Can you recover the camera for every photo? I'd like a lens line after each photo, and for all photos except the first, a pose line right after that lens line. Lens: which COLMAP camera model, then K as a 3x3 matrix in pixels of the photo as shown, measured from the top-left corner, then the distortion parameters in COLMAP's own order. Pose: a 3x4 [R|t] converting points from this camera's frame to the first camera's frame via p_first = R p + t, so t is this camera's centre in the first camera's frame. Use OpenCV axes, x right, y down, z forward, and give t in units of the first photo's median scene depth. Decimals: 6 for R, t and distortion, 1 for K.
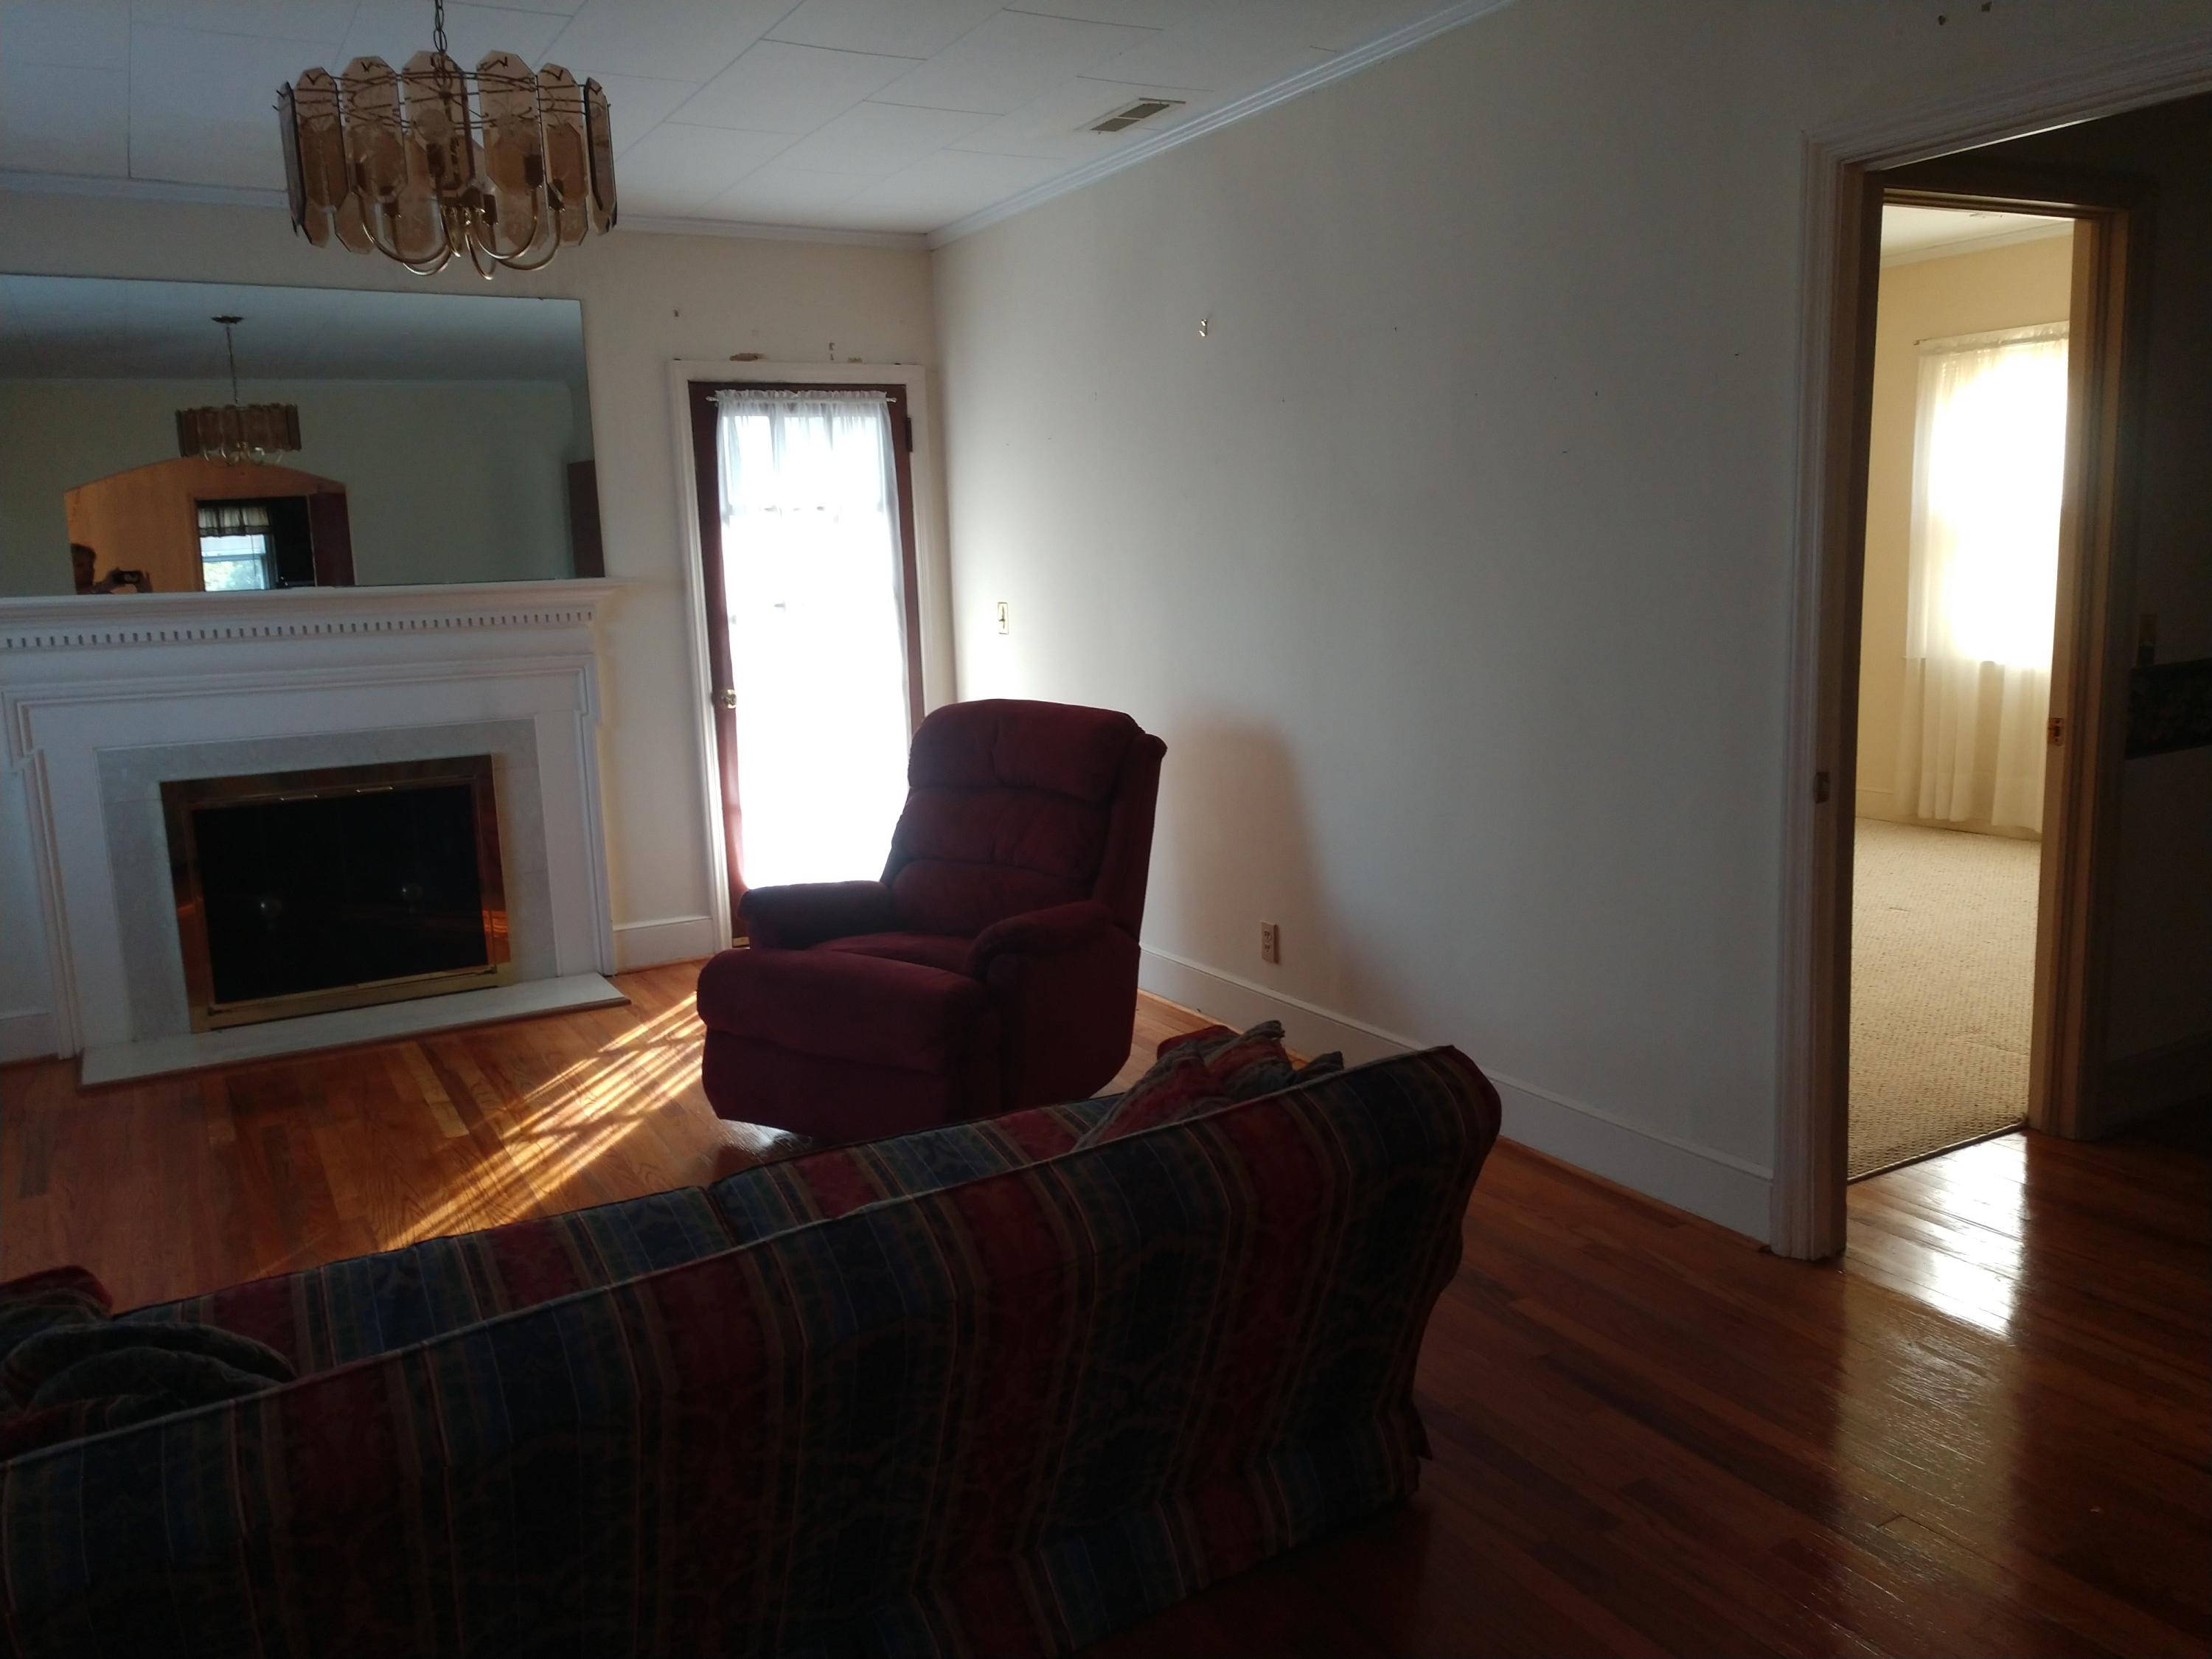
lens RADIAL K [[1735.1, 0, 1098.9], [0, 1735.1, 860.5], [0, 0, 1]] dist [0.050182, -0.000536]
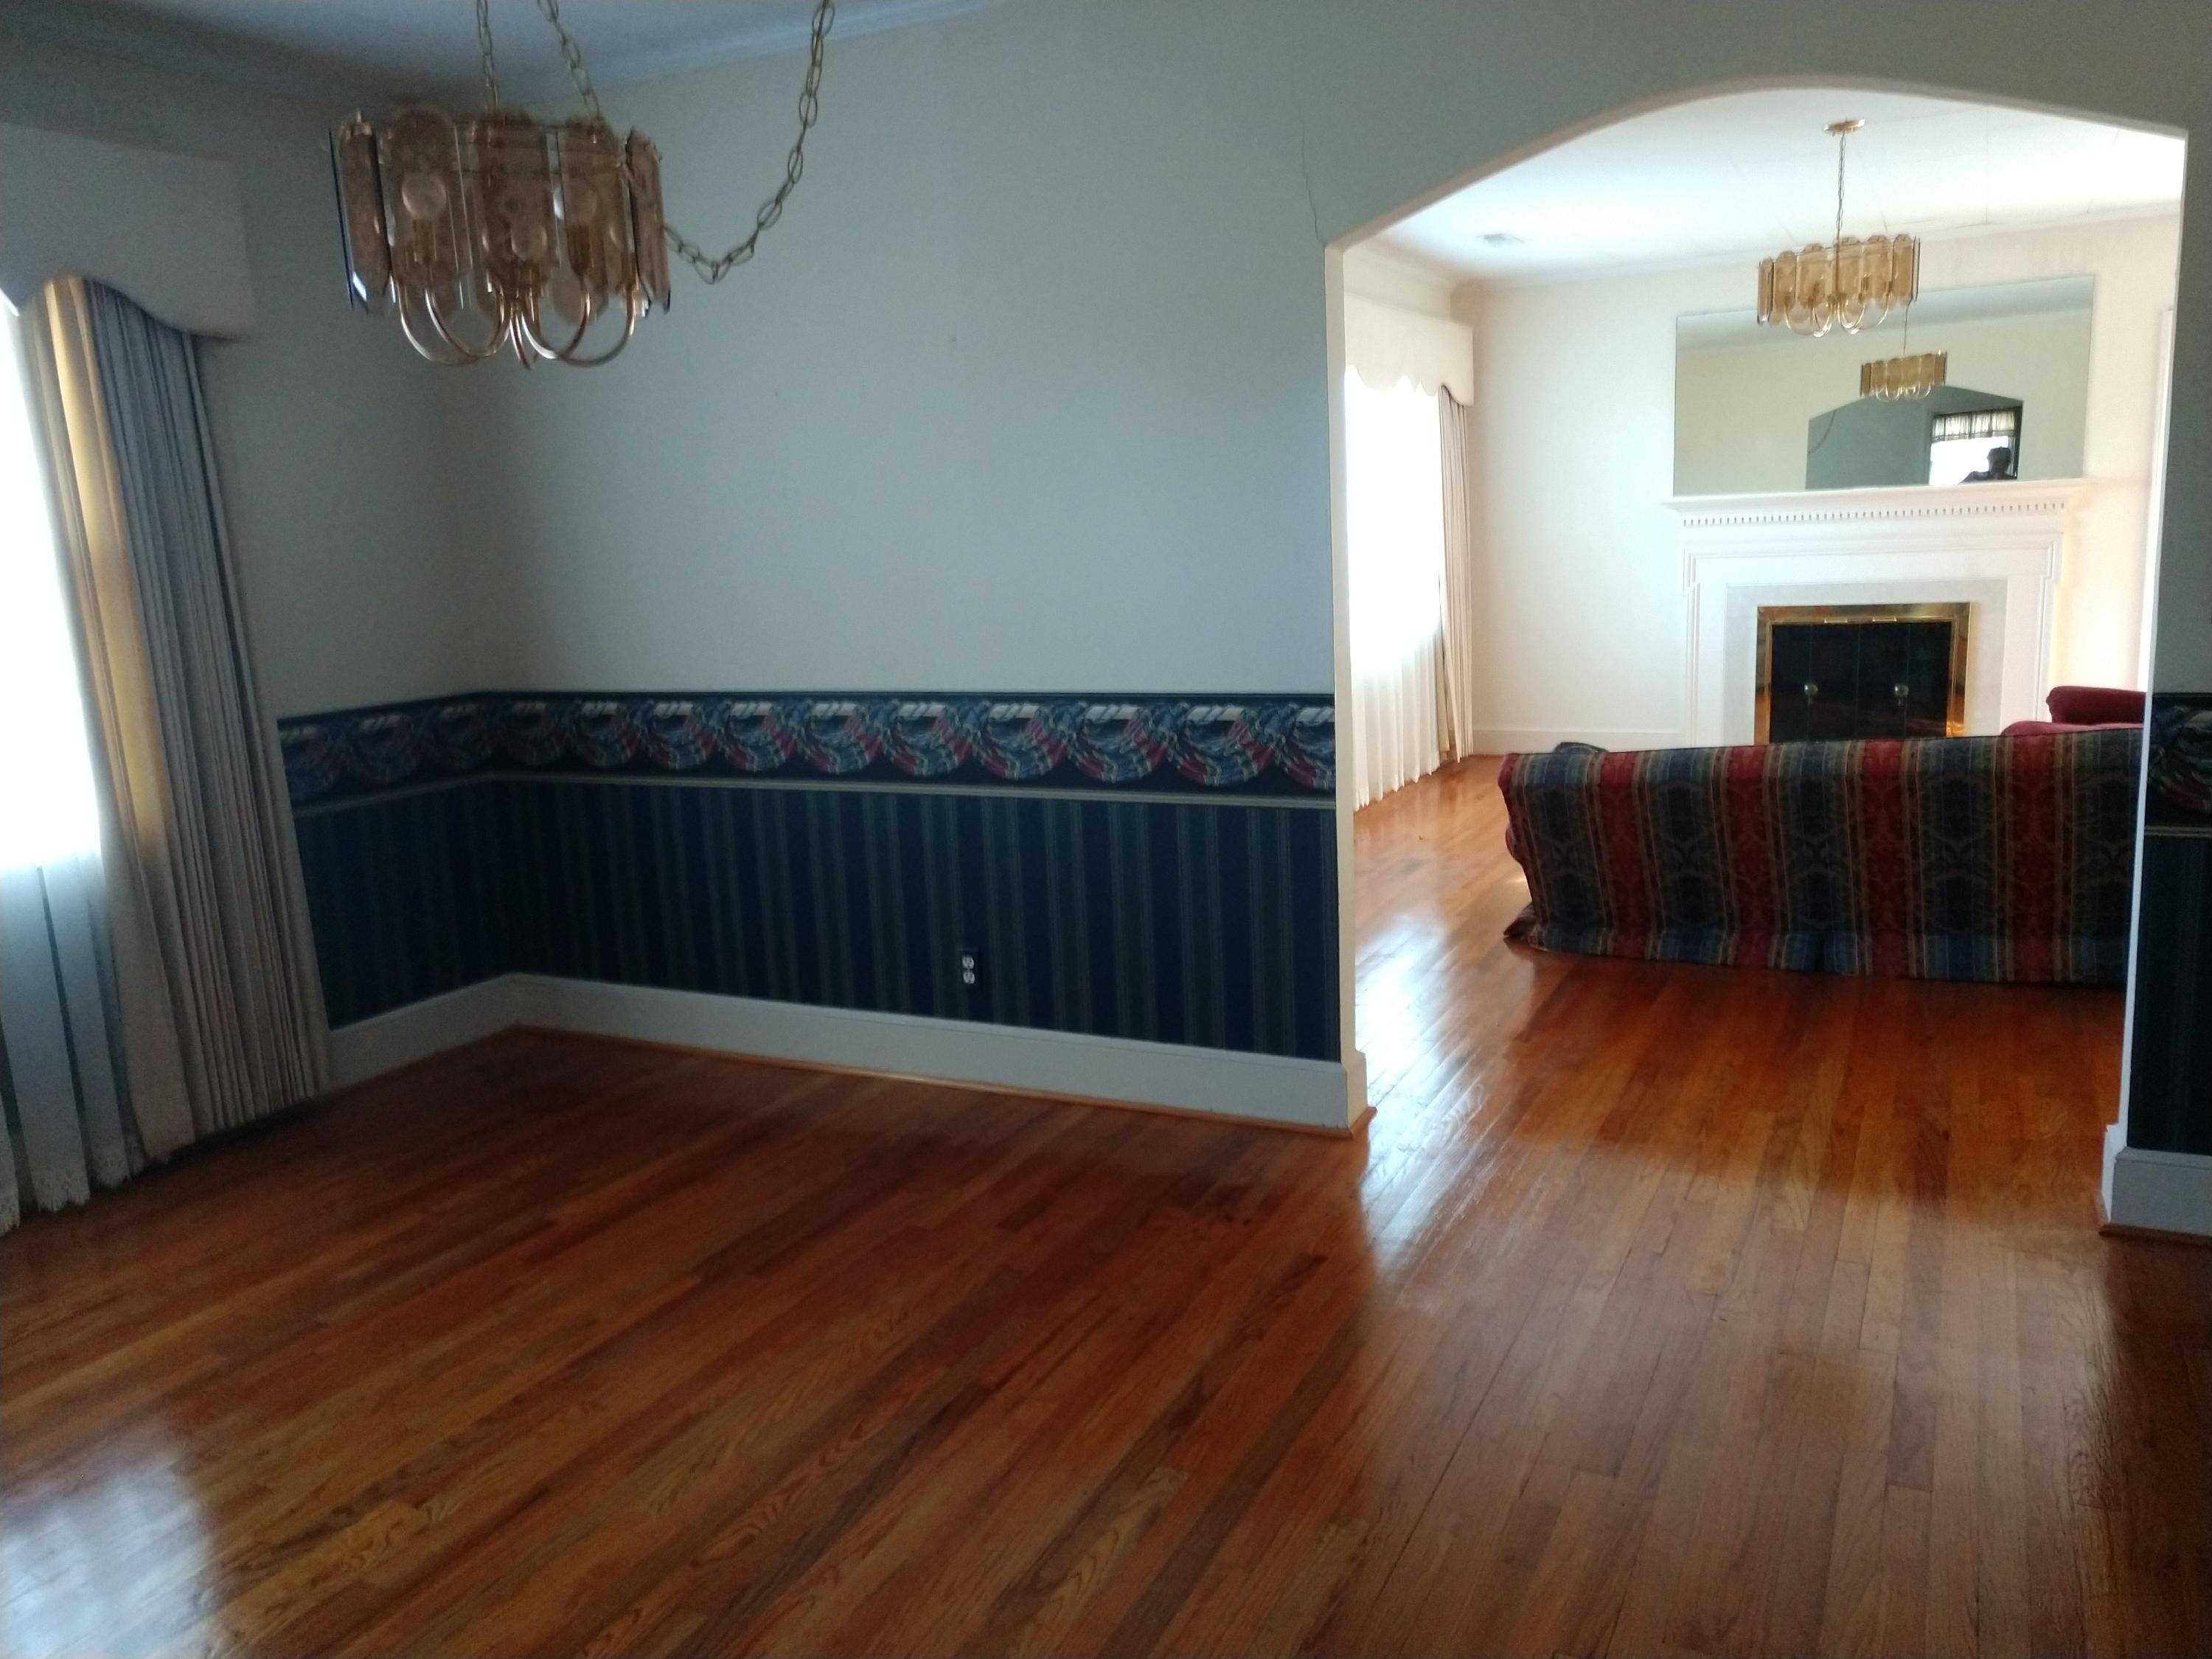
lens RADIAL K [[1735.1, 0, 1098.9], [0, 1735.1, 860.5], [0, 0, 1]] dist [0.050182, -0.000536]
pose [[0.580543, 0.172727, -0.795698, 0.449347], [-0.126864, 0.984494, 0.121149, 0.068422], [0.804285, 0.030613, 0.593454, -0.465103]]
